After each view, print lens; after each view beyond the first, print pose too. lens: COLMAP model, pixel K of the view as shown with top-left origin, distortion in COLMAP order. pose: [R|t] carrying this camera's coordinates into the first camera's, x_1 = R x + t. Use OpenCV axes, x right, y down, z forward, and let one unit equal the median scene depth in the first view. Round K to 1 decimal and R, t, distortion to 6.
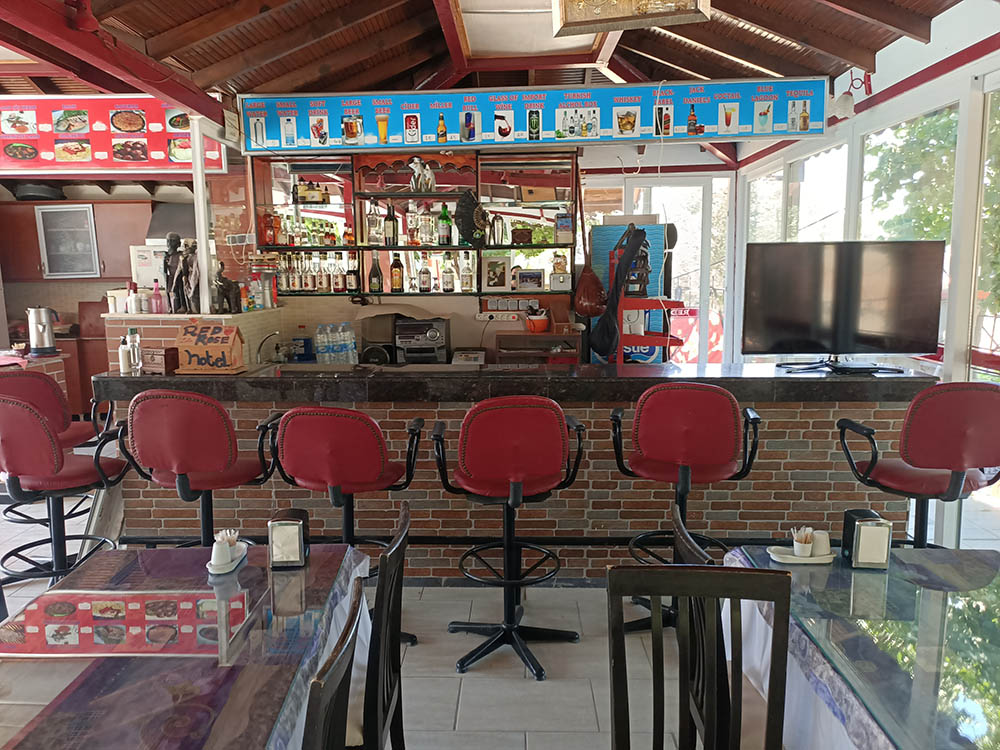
lens RADIAL K [[743.5, 0, 497.4], [0, 743.5, 375.5], [0, 0, 1]] dist [0.076615, -0.083994]
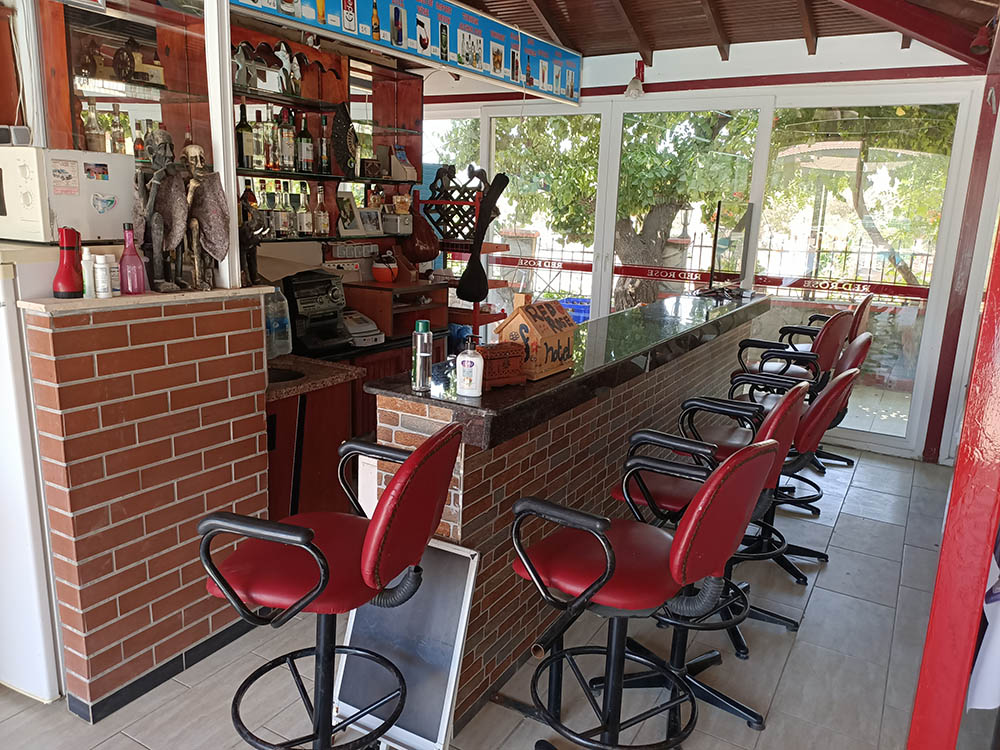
lens RADIAL K [[743.5, 0, 497.4], [0, 743.5, 375.5], [0, 0, 1]] dist [0.076615, -0.083994]
pose [[0.477416, -0.172667, 0.861545, -0.729630], [0.086875, 0.984974, 0.149264, -0.077981], [-0.874372, 0.003586, 0.485243, 0.518347]]
